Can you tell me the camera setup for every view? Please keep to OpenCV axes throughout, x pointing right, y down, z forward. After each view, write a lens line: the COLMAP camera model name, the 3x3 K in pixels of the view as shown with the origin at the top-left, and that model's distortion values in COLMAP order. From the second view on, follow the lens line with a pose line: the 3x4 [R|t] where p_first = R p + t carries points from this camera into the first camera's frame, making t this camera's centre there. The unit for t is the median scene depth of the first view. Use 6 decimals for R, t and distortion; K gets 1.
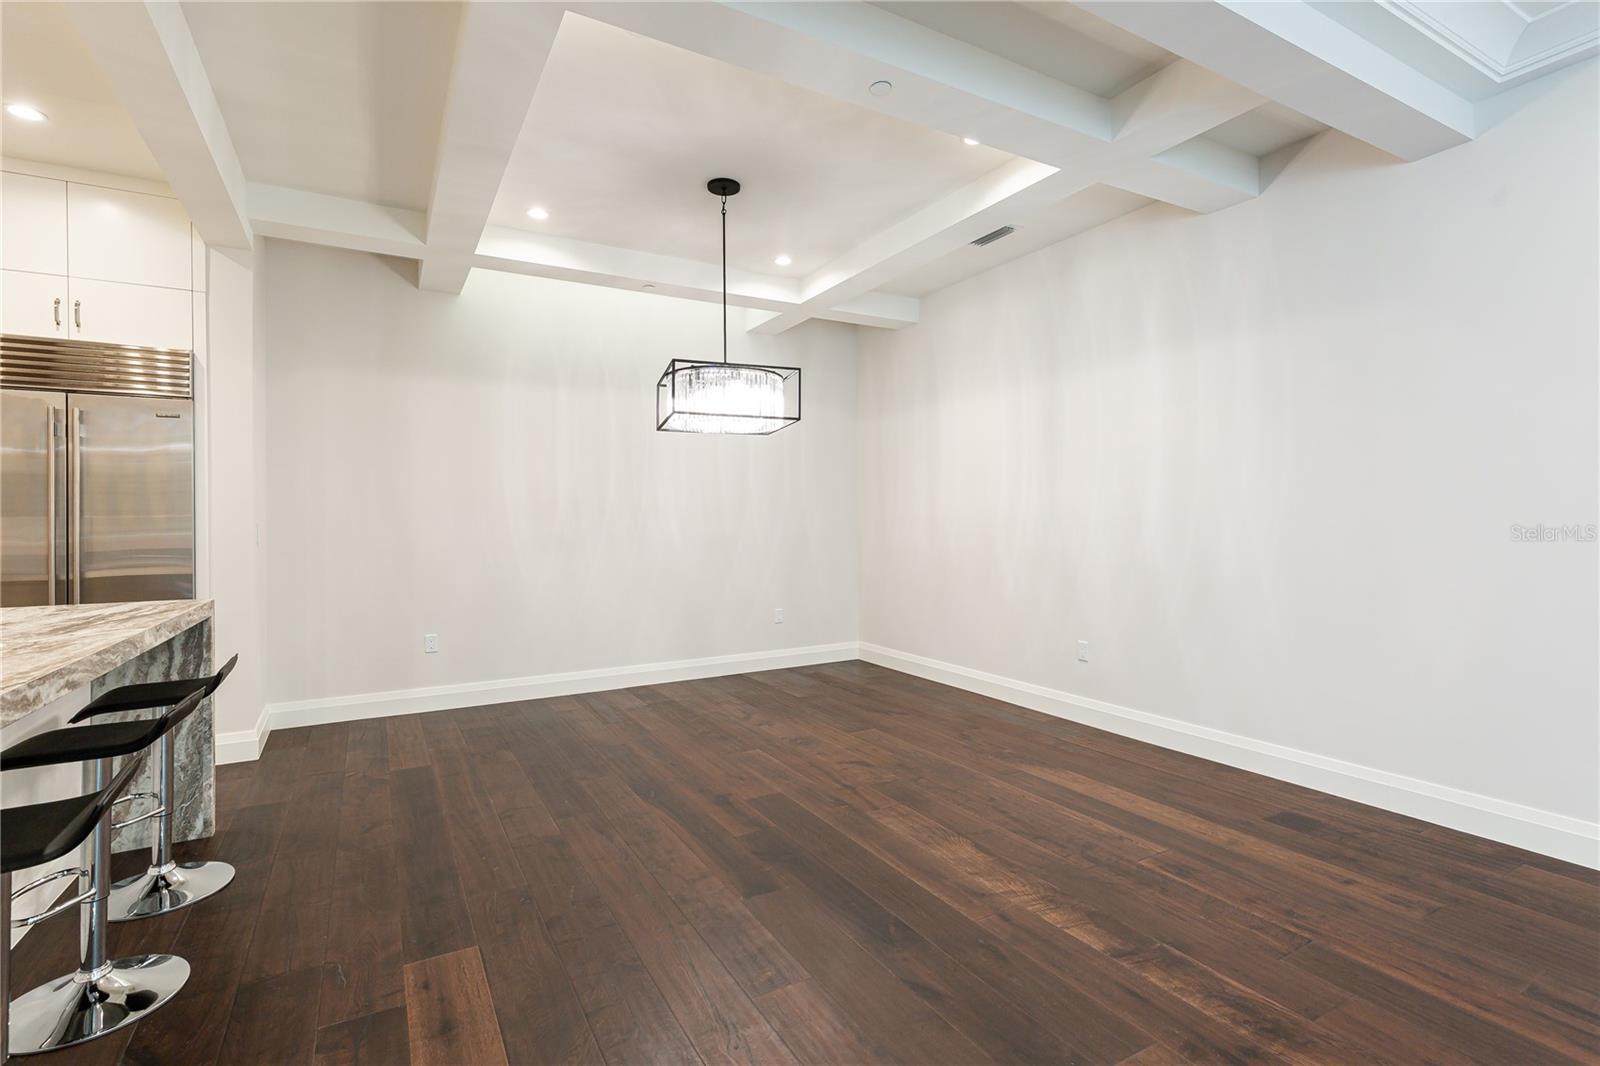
lens RADIAL K [[732.3, 0, 791.5], [0, 732.3, 495.0], [0, 0, 1]] dist [0.008272, 0.000434]
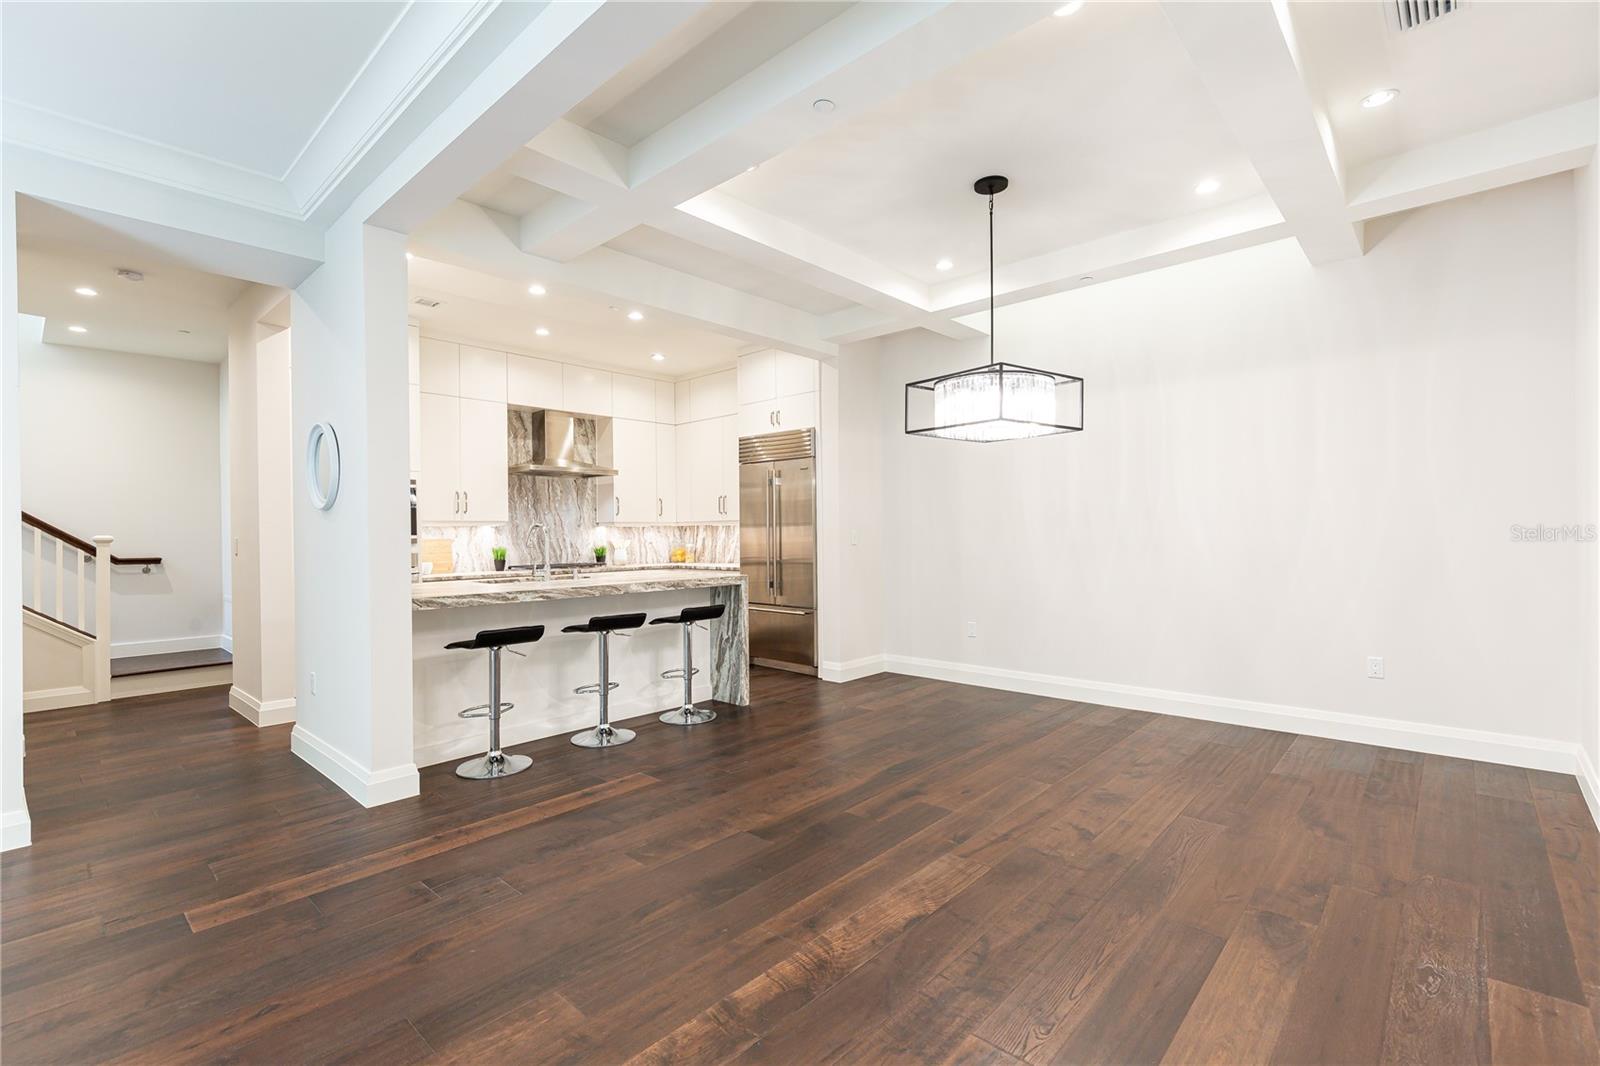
lens RADIAL K [[732.3, 0, 806.5], [0, 732.3, 533.7], [0, 0, 1]] dist [0.008272, 0.000434]
pose [[0.320543, 0.011019, -0.947170, 0.878684], [0.041072, 0.998830, 0.025520, -0.001193], [0.946343, -0.047083, 0.319716, 0.529584]]
